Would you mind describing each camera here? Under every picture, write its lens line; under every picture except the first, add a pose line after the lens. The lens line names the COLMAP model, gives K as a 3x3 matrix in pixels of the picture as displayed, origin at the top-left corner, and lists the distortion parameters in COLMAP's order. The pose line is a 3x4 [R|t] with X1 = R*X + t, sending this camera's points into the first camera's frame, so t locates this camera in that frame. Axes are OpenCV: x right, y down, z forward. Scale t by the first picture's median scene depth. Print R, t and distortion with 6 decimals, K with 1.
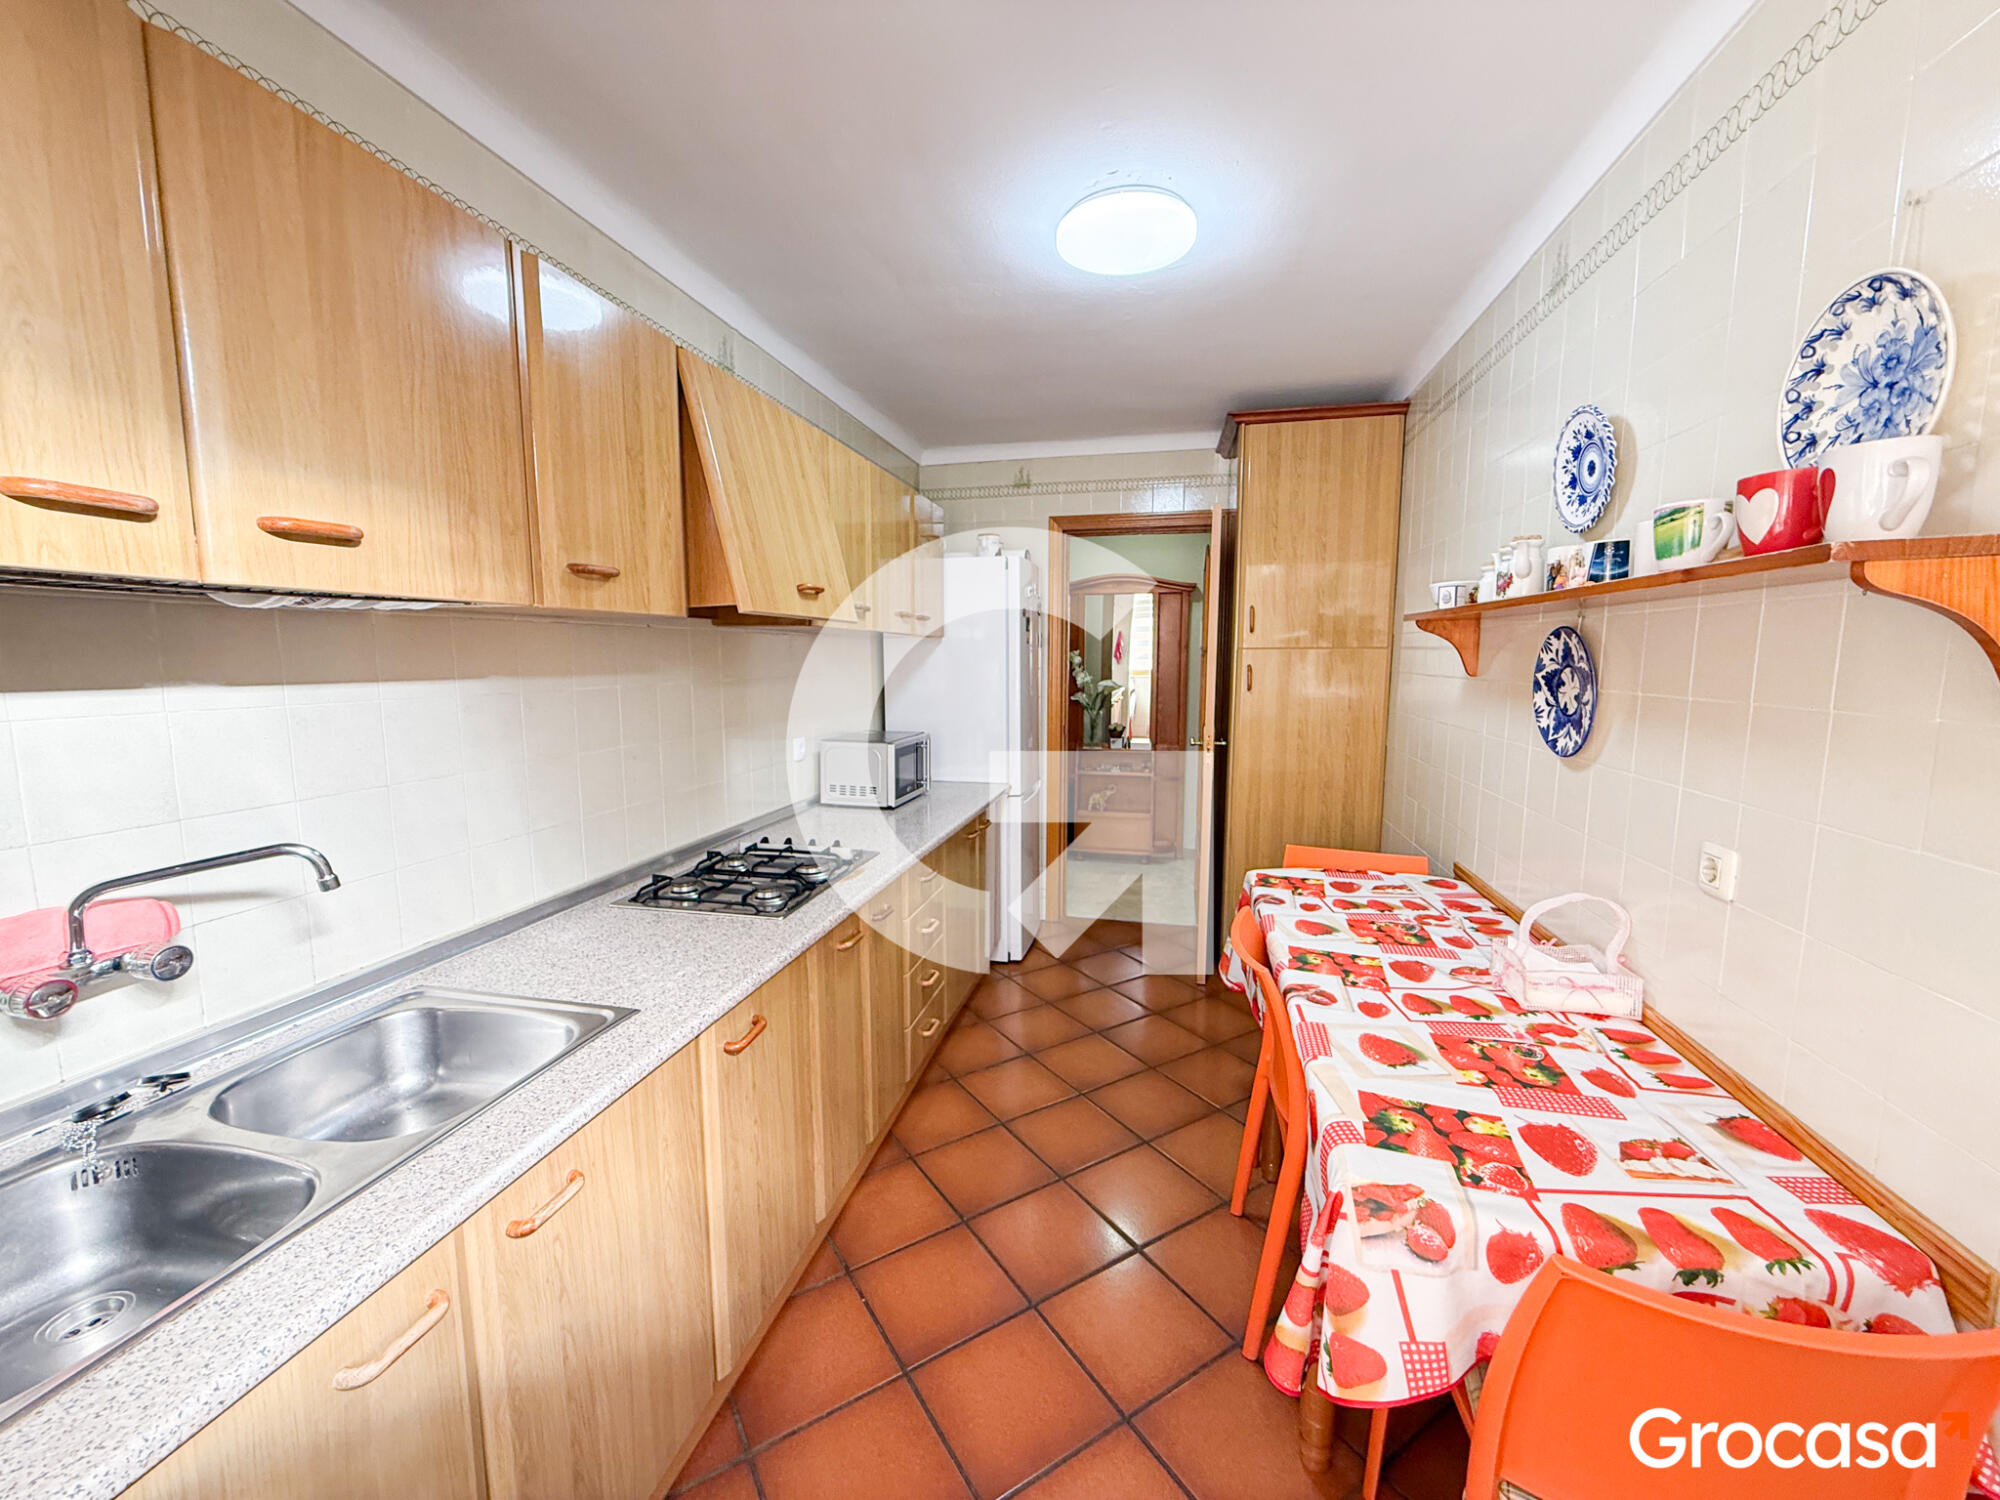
lens RADIAL K [[800.5, 0, 1001.6], [0, 800.5, 748.9], [0, 0, 1]] dist [0.000541, -0.000131]
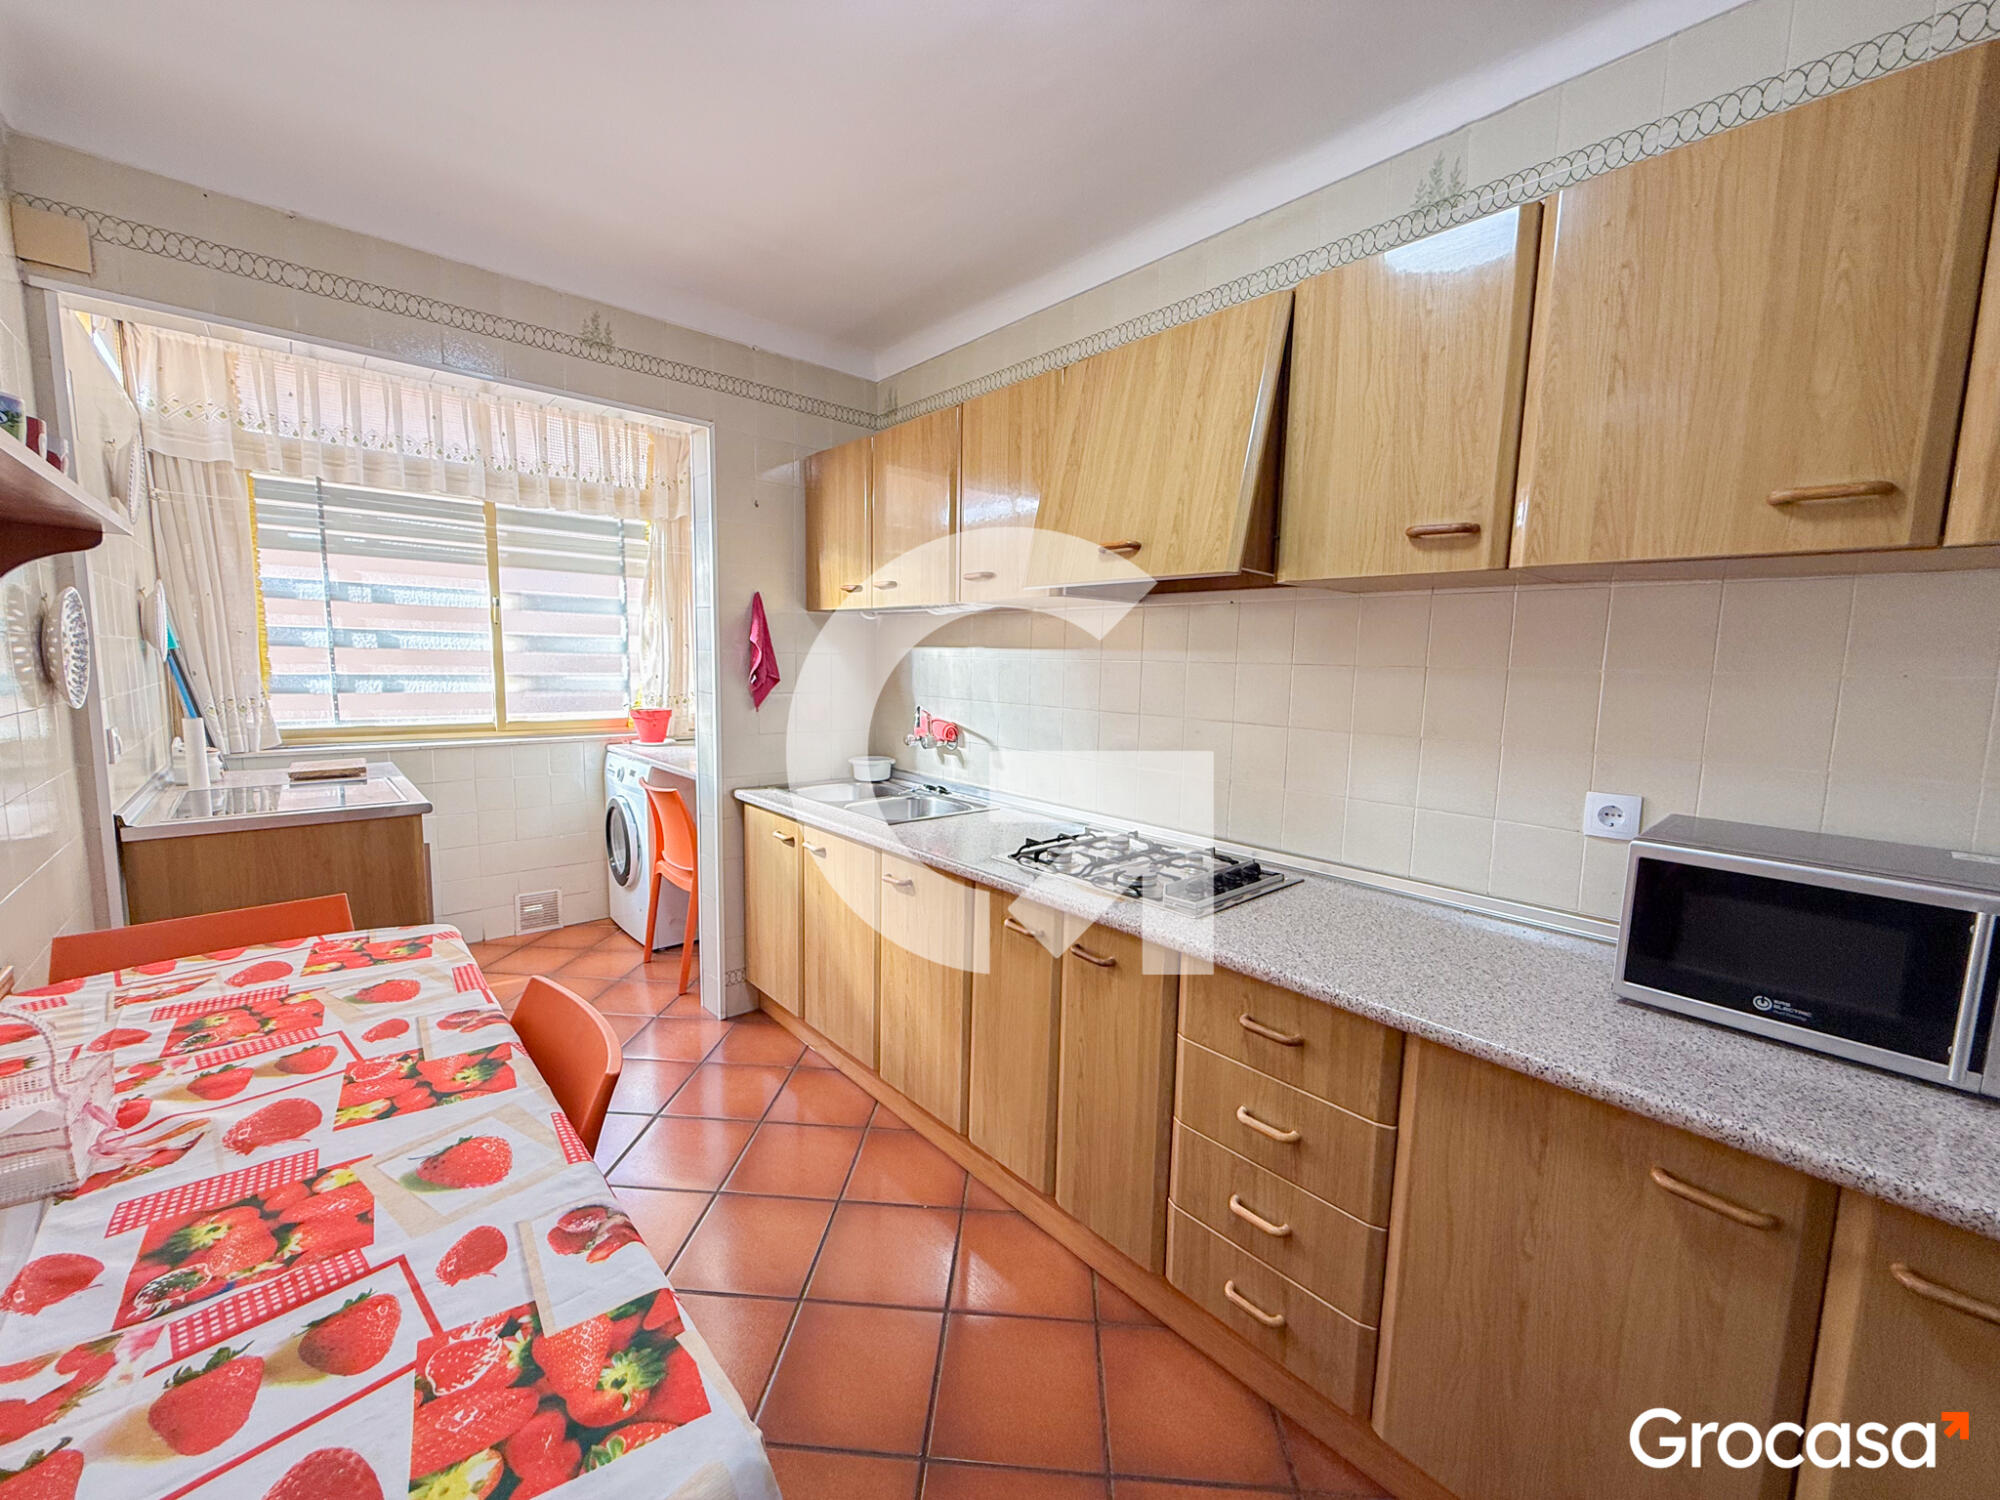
lens RADIAL K [[800.5, 0, 995.7], [0, 800.5, 750.4], [0, 0, 1]] dist [0.000541, -0.000131]
pose [[-0.591018, 0.080671, -0.802615, 0.709823], [-0.118820, 0.975427, 0.185535, -0.168504], [0.797860, 0.205021, -0.566909, 1.843912]]
